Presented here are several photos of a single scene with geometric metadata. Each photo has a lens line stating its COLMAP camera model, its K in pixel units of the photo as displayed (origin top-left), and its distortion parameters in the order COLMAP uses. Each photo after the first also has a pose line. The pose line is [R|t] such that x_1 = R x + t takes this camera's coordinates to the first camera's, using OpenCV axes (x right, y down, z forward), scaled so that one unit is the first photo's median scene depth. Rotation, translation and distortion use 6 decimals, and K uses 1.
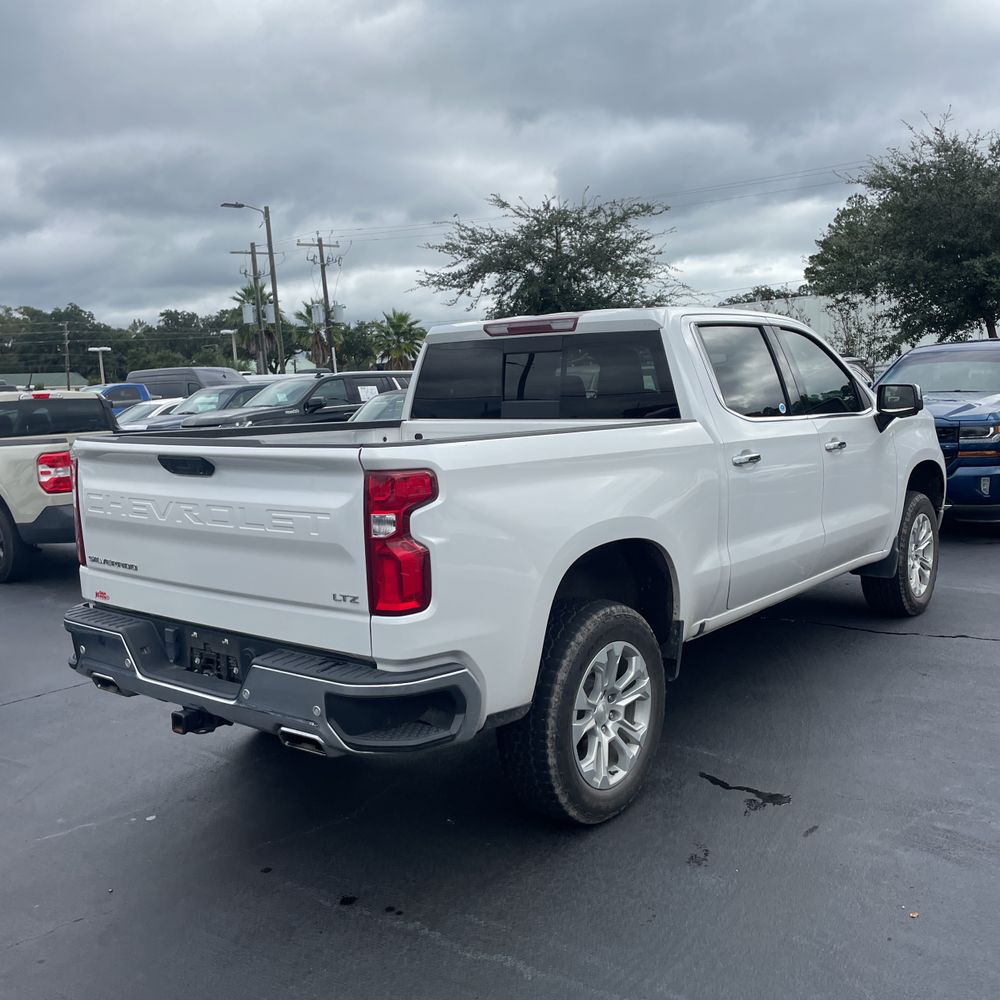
lens RADIAL K [[1004.0, 0, 467.3], [0, 1004.0, 470.4], [0, 0, 1]] dist [0.104817, -0.017991]
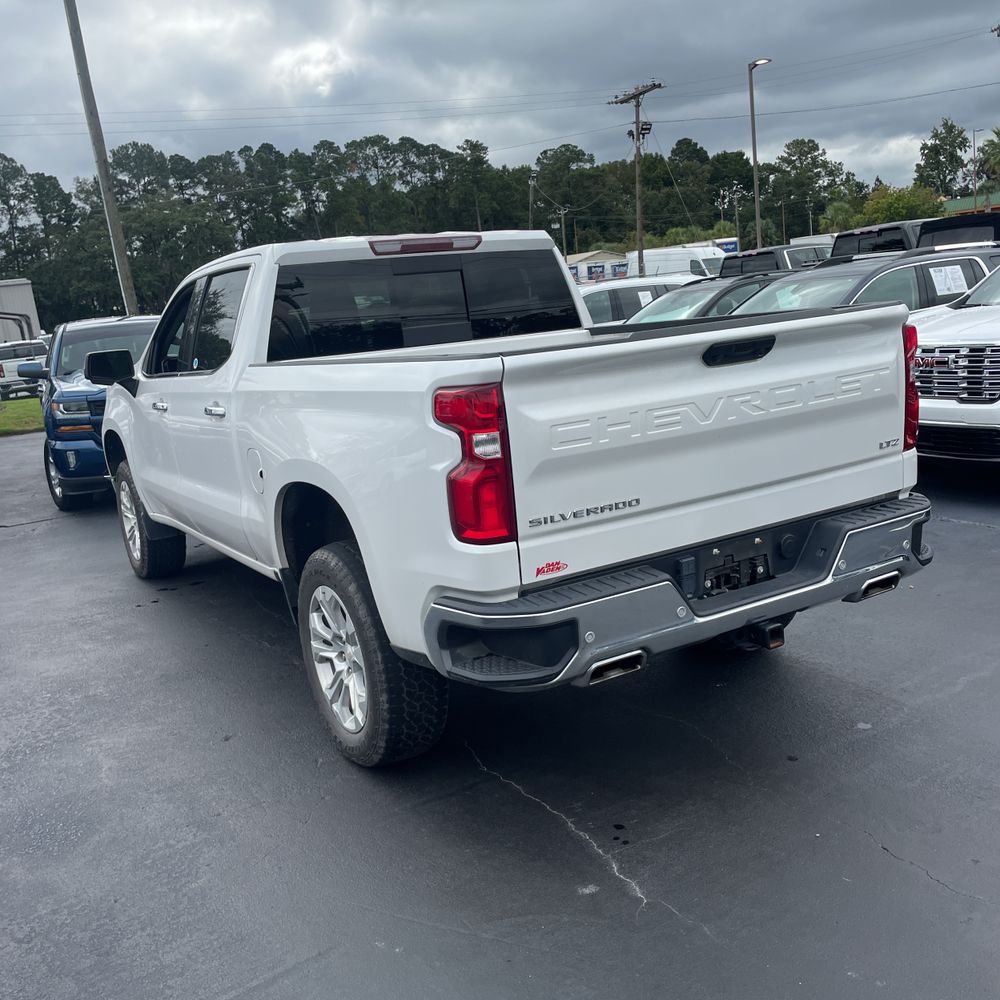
lens RADIAL K [[1021.3, 0, 505.0], [0, 1021.3, 497.7], [0, 0, 1]] dist [0.091806, -0.133673]
pose [[0.333750, -0.172155, 0.926808, -0.808187], [0.169176, 0.978158, 0.120772, -0.015205], [-0.927357, 0.116486, 0.355585, 0.601043]]
